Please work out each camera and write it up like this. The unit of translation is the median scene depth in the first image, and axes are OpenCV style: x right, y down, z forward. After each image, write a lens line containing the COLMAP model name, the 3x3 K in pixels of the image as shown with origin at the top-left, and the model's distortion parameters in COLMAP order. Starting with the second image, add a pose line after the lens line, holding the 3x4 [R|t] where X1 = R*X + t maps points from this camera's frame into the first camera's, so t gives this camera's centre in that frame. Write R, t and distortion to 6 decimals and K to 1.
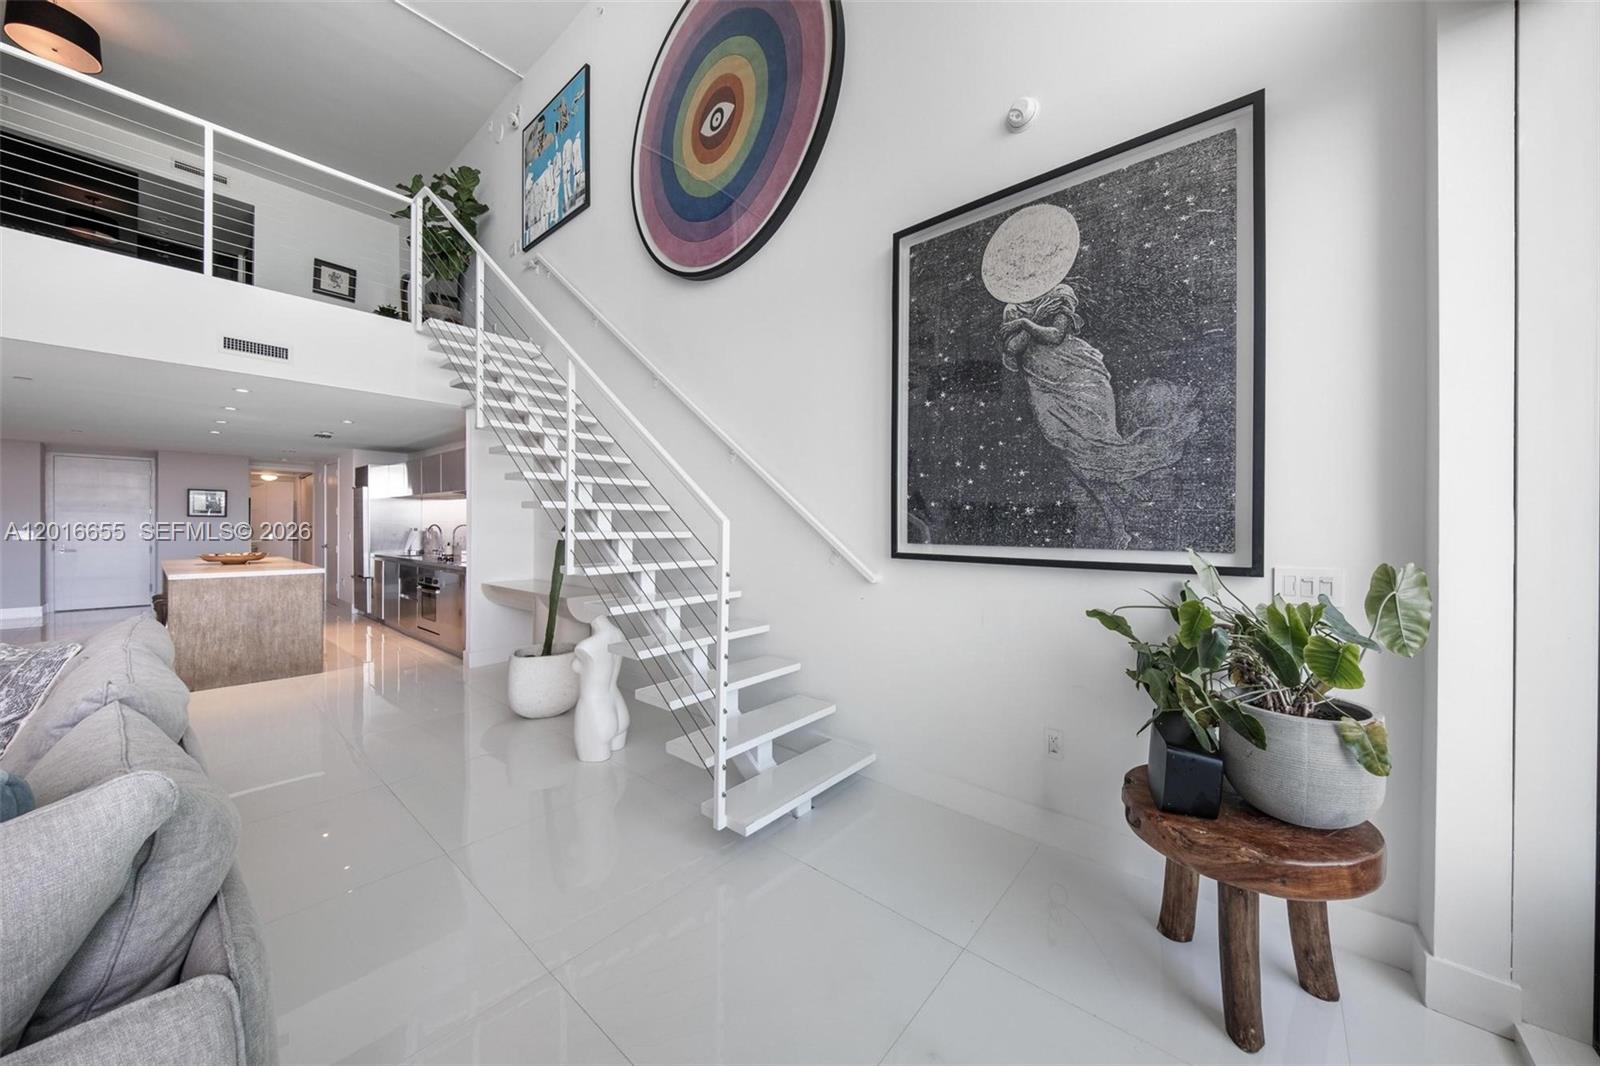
lens RADIAL K [[549.7, 0, 788.5], [0, 549.7, 525.8], [0, 0, 1]] dist [-0.003073, -0.000446]
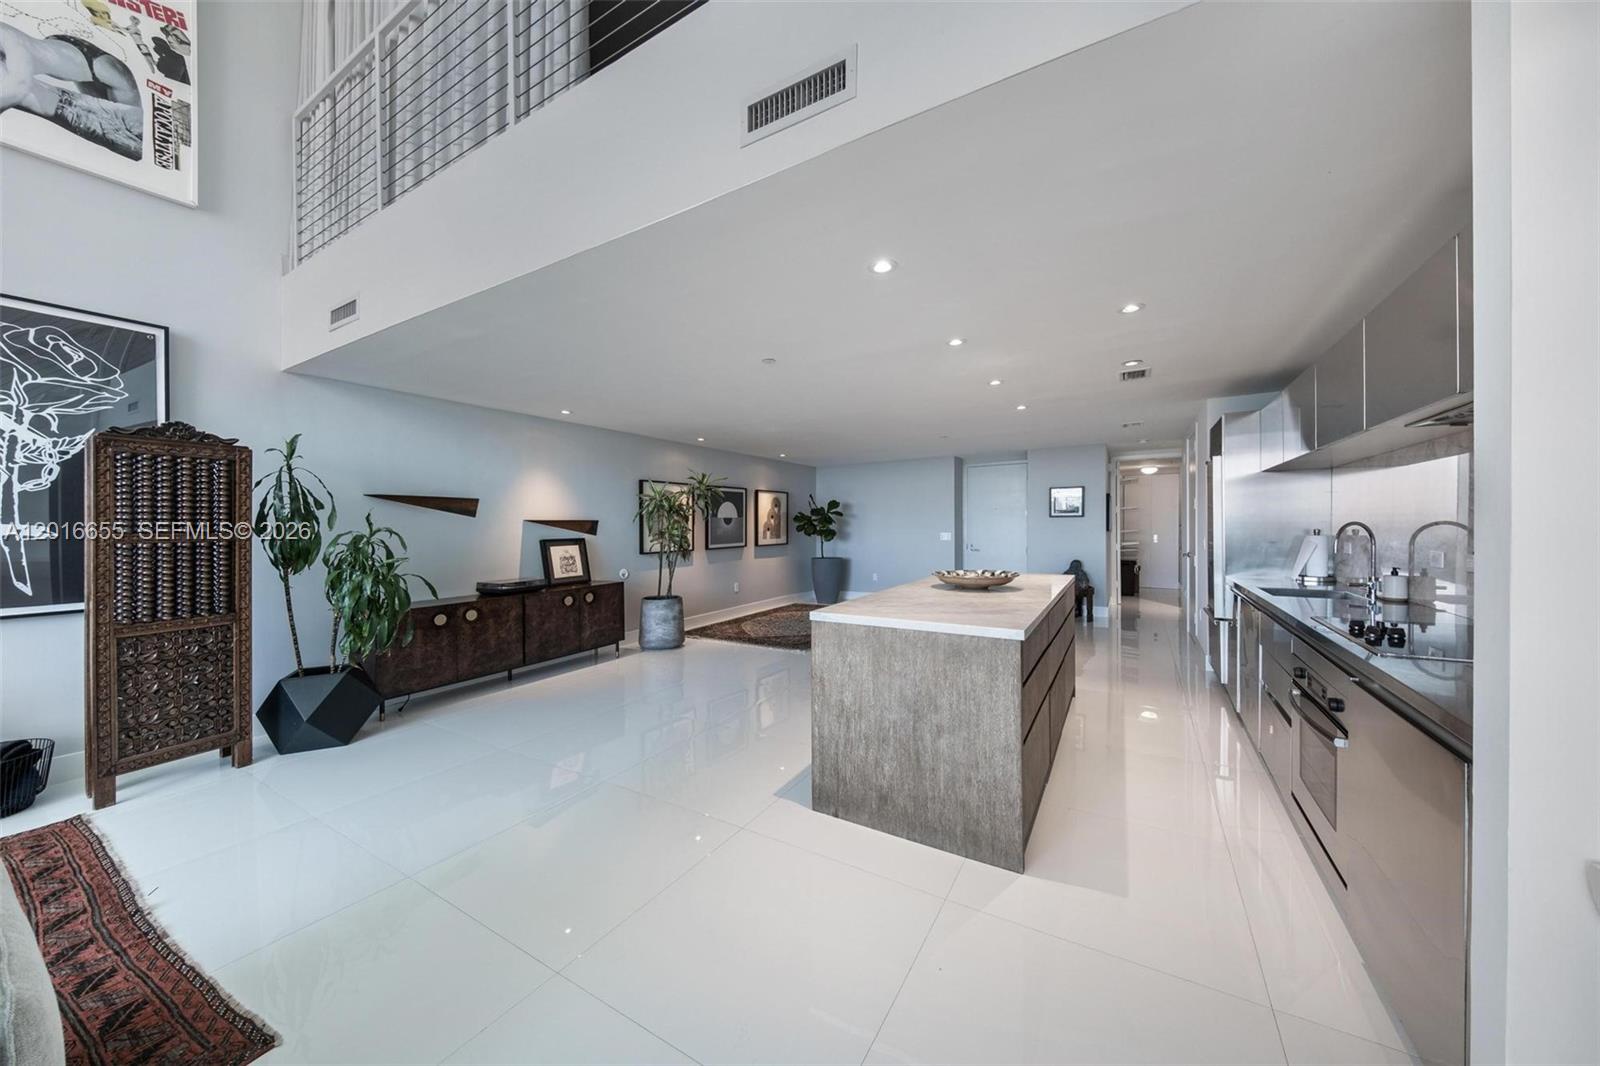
lens RADIAL K [[549.7, 0, 793.7], [0, 549.7, 533.4], [0, 0, 1]] dist [-0.003073, -0.000446]
pose [[0.168461, 0.002042, -0.985706, -0.479258], [0.014650, 0.999882, 0.004575, 0.000576], [0.985599, -0.015212, 0.168411, 0.786678]]
